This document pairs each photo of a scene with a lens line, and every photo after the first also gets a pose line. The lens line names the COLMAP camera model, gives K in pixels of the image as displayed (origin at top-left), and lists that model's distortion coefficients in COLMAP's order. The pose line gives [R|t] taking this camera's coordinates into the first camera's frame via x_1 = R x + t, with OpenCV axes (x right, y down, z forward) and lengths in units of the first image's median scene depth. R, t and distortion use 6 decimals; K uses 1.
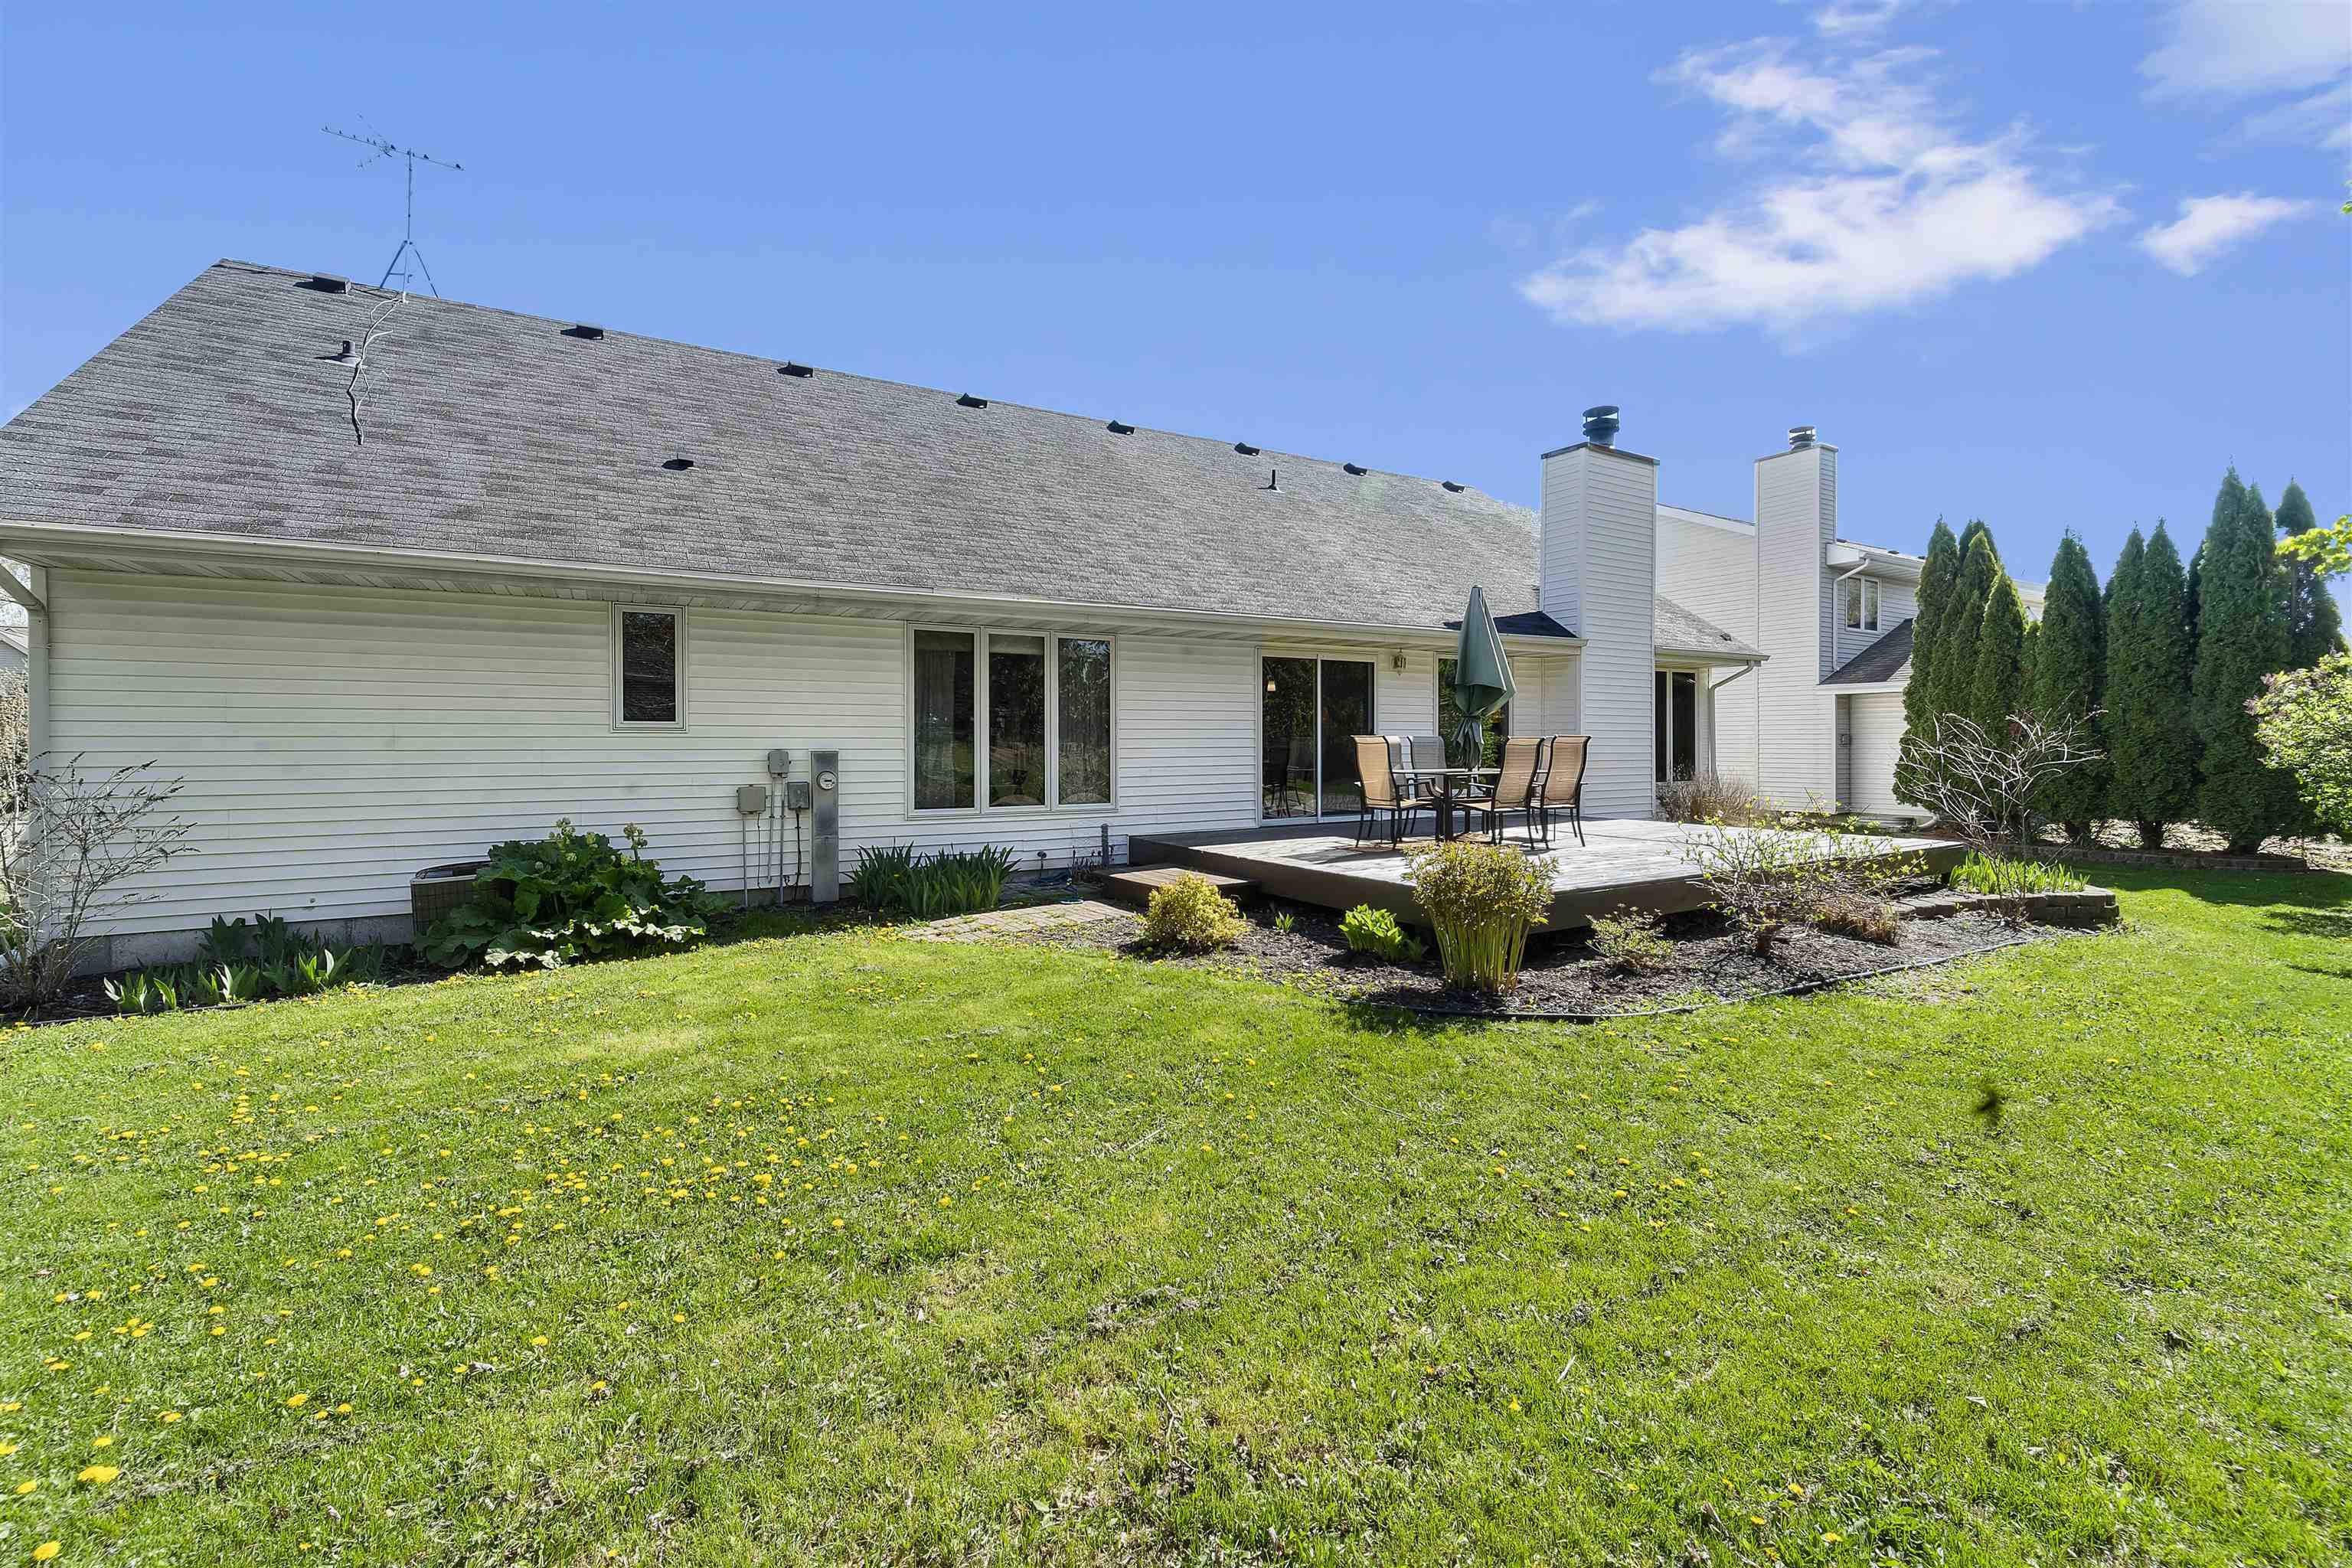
lens RADIAL K [[958.9, 0, 1163.0], [0, 958.9, 778.8], [0, 0, 1]] dist [0.001131, -0.000167]
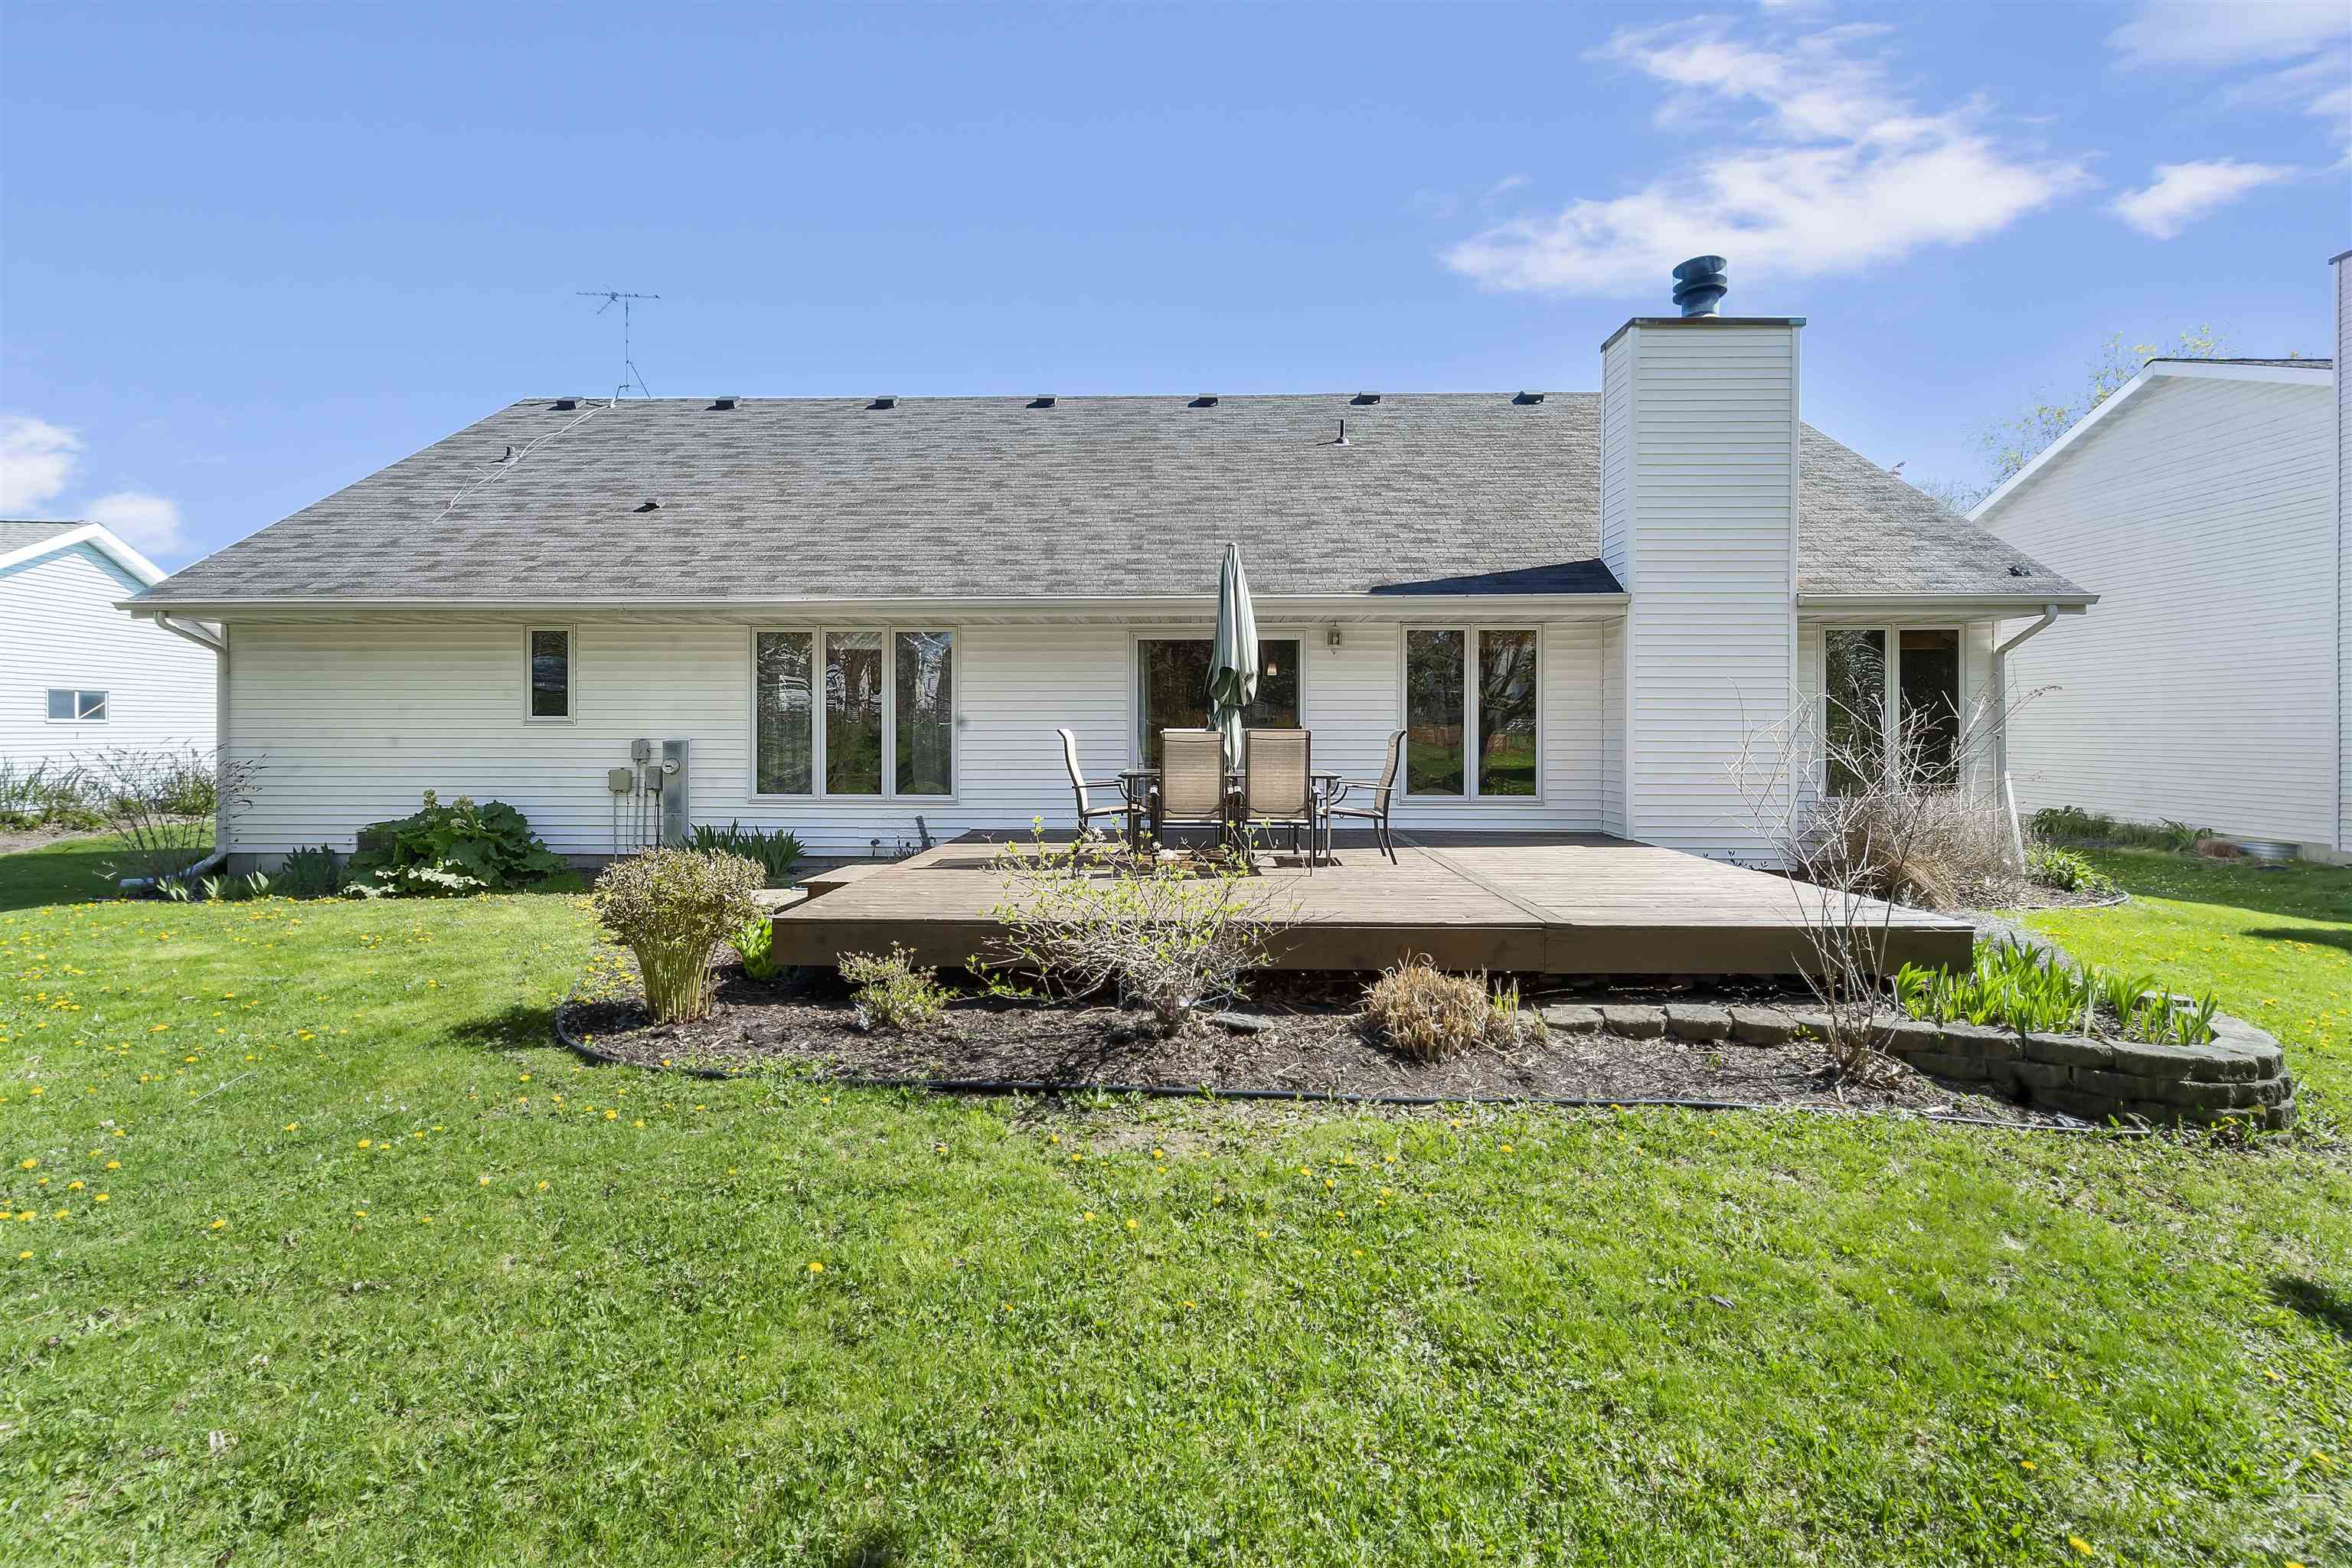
lens RADIAL K [[958.9, 0, 1170.1], [0, 958.9, 775.8], [0, 0, 1]] dist [0.001131, -0.000167]
pose [[0.859337, 0.027967, -0.510644, 0.772481], [-0.022218, 0.999602, 0.017358, -0.020327], [0.510927, -0.003571, 0.859617, 0.304493]]
